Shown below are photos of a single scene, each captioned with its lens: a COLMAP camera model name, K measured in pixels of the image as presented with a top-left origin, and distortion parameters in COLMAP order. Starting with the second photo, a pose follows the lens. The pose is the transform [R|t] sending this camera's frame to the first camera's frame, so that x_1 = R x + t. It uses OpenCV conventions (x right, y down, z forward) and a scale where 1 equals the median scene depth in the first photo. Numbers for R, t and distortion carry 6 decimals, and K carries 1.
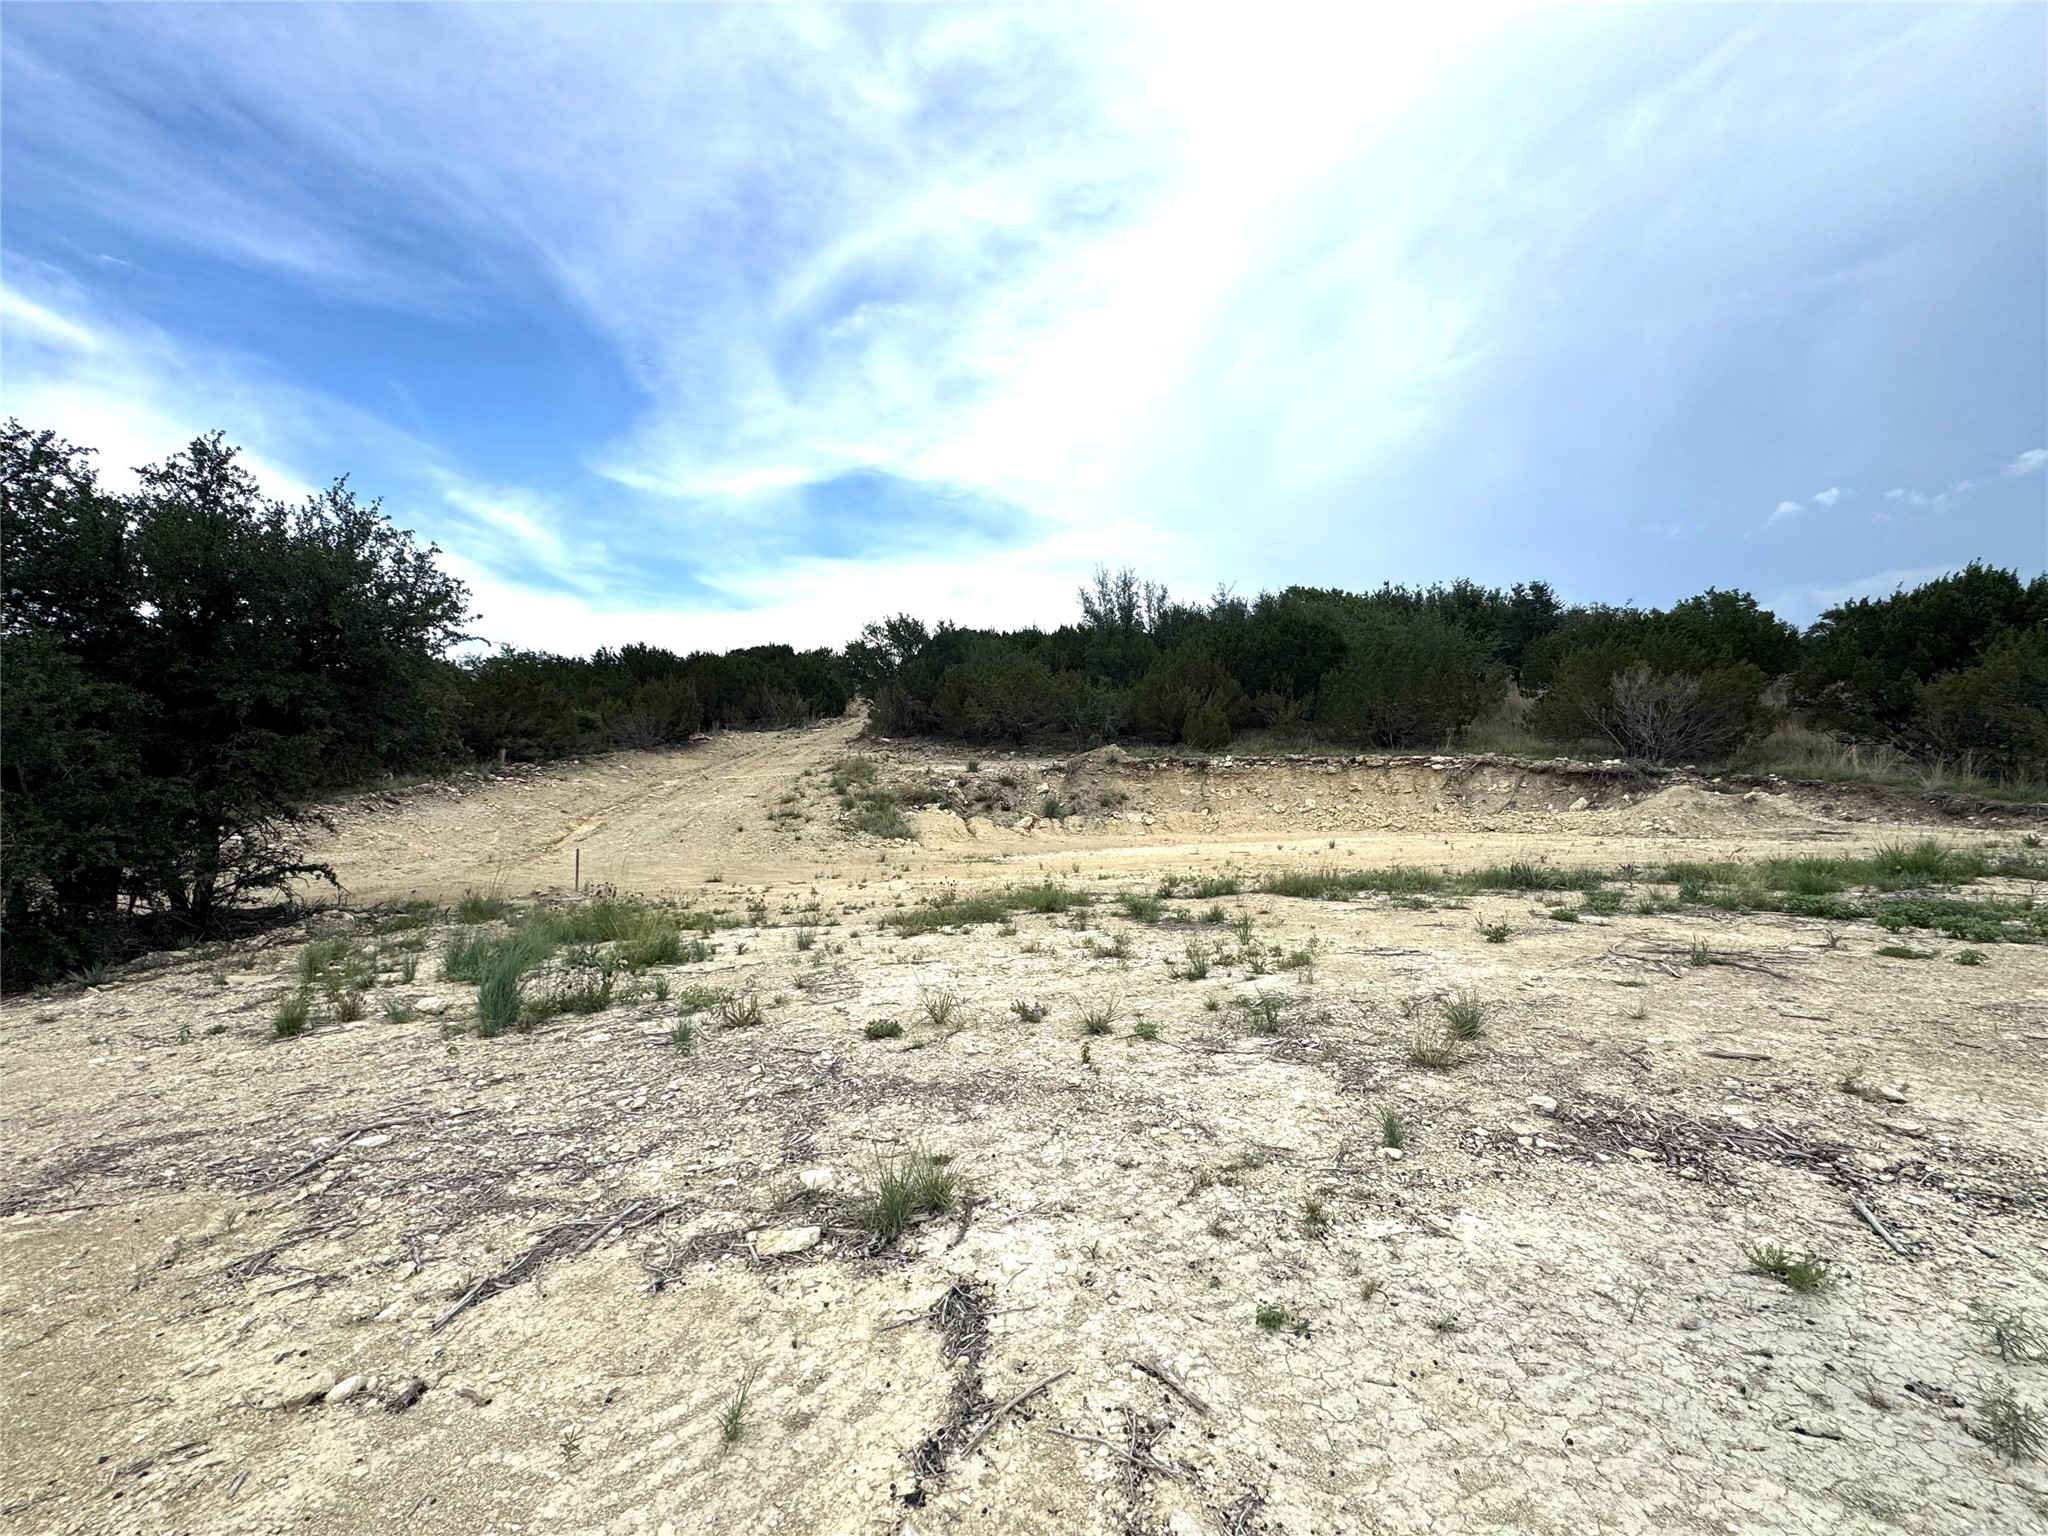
lens RADIAL K [[816.5, 0, 1027.5], [0, 816.5, 762.1], [0, 0, 1]] dist [-0.013105, 0.004165]
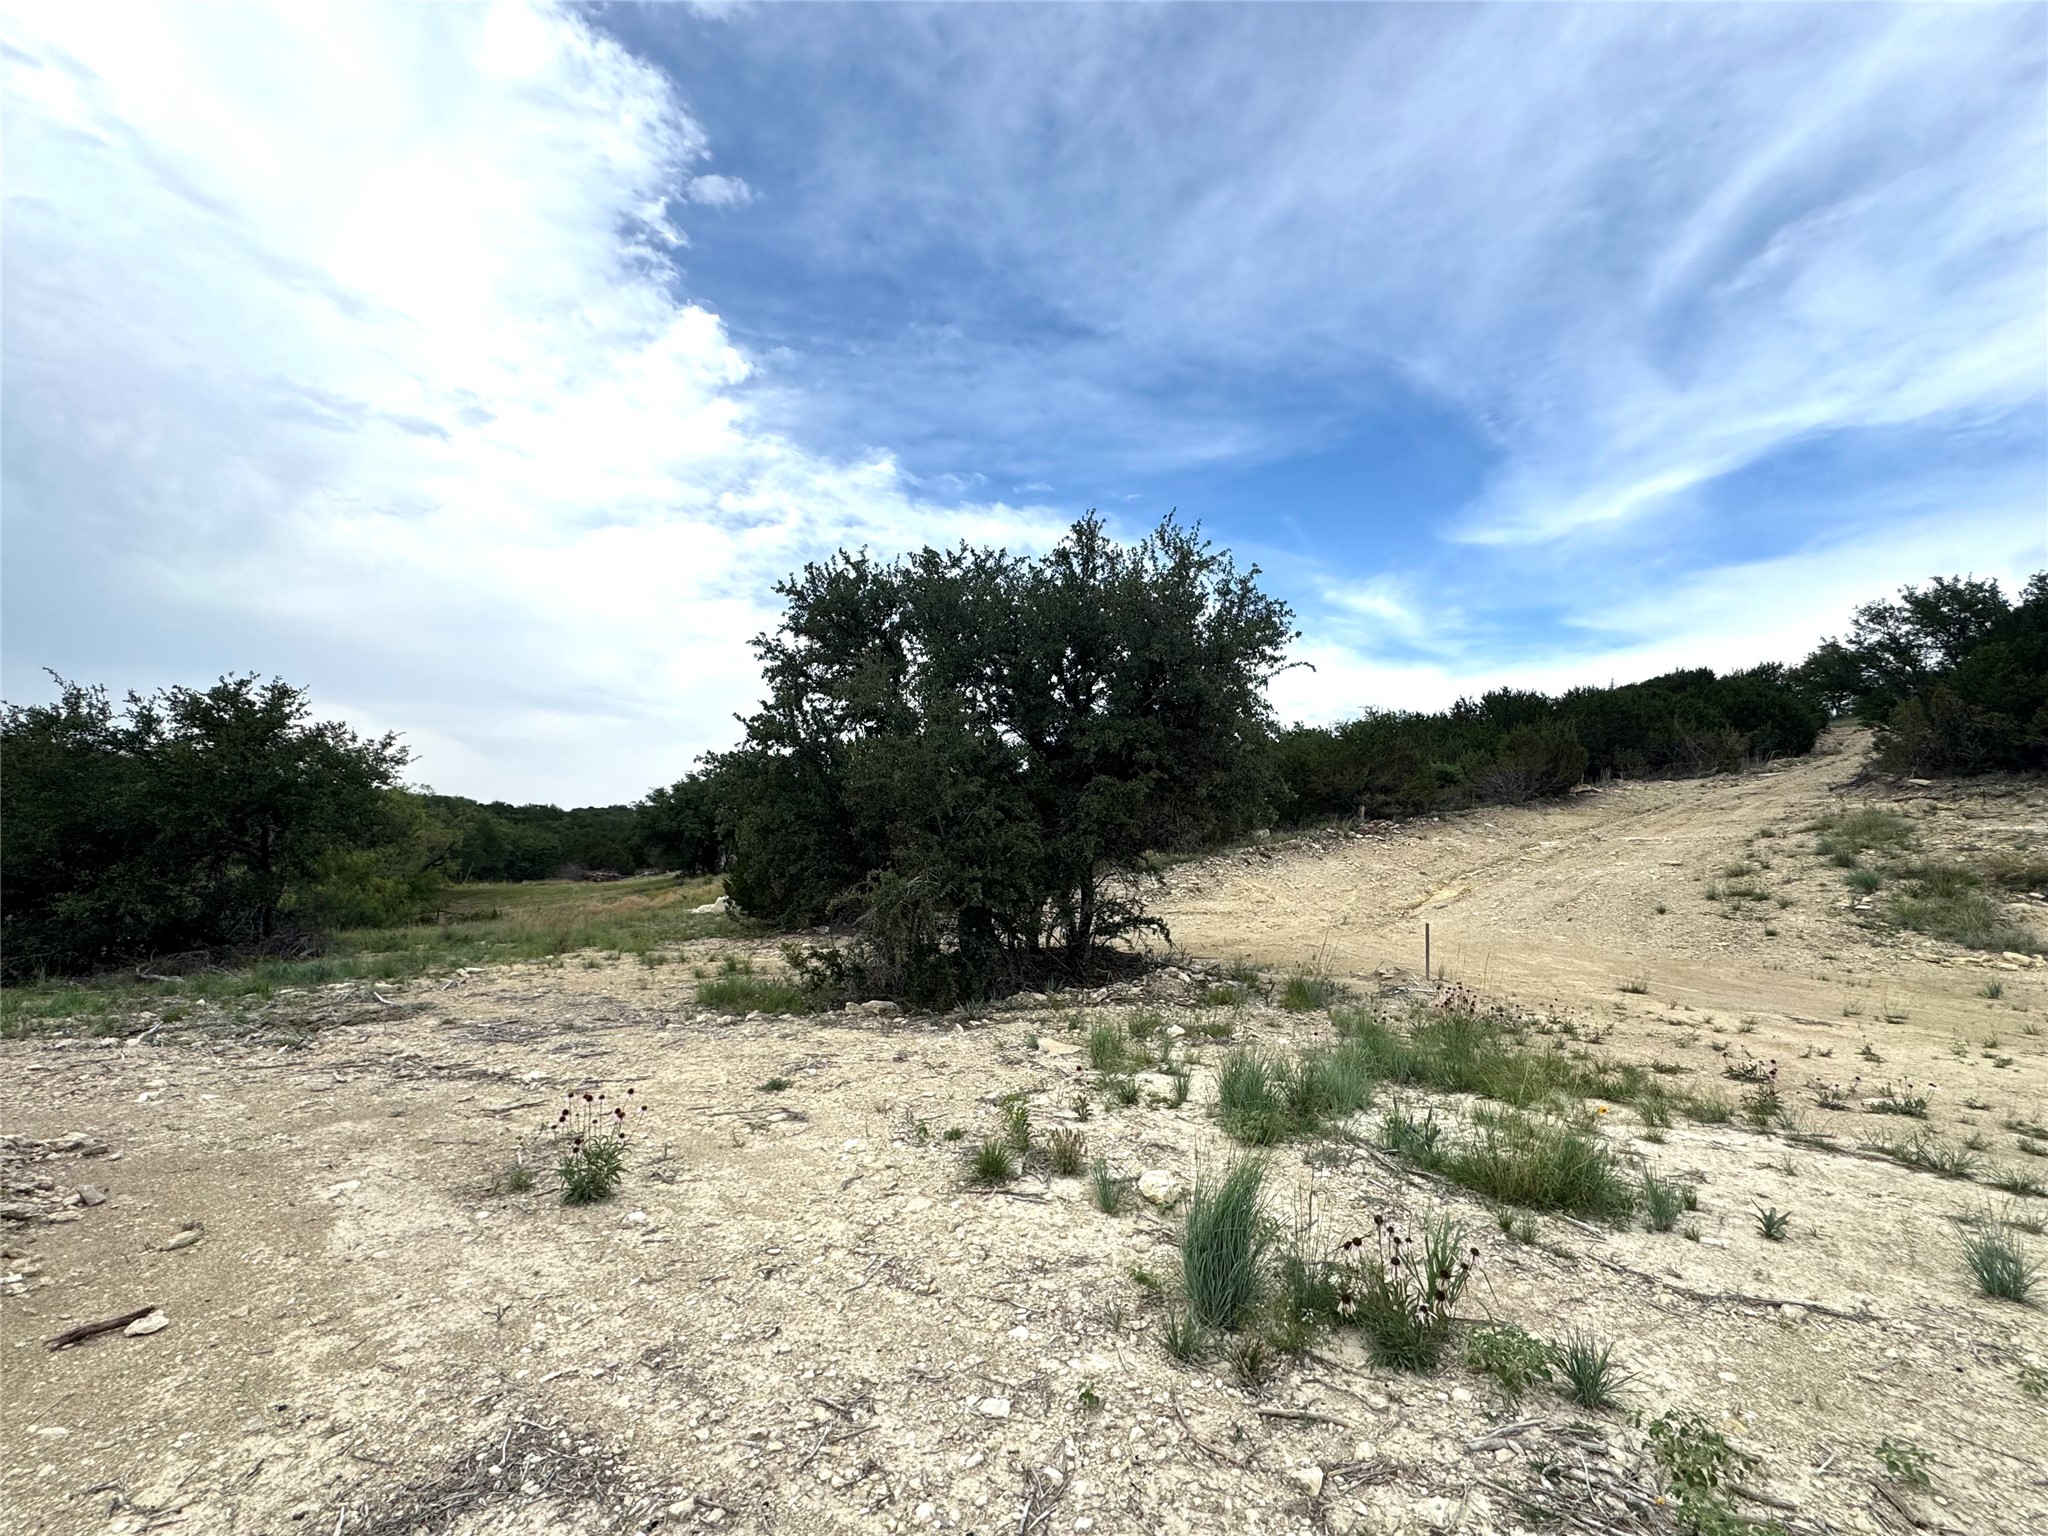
lens RADIAL K [[816.5, 0, 1027.5], [0, 816.5, 762.1], [0, 0, 1]] dist [-0.013105, 0.004165]
pose [[0.558683, -0.062905, -0.826993, -0.060199], [-0.000281, 0.997105, -0.076035, 0.006691], [0.829382, 0.042712, 0.557047, 0.127616]]
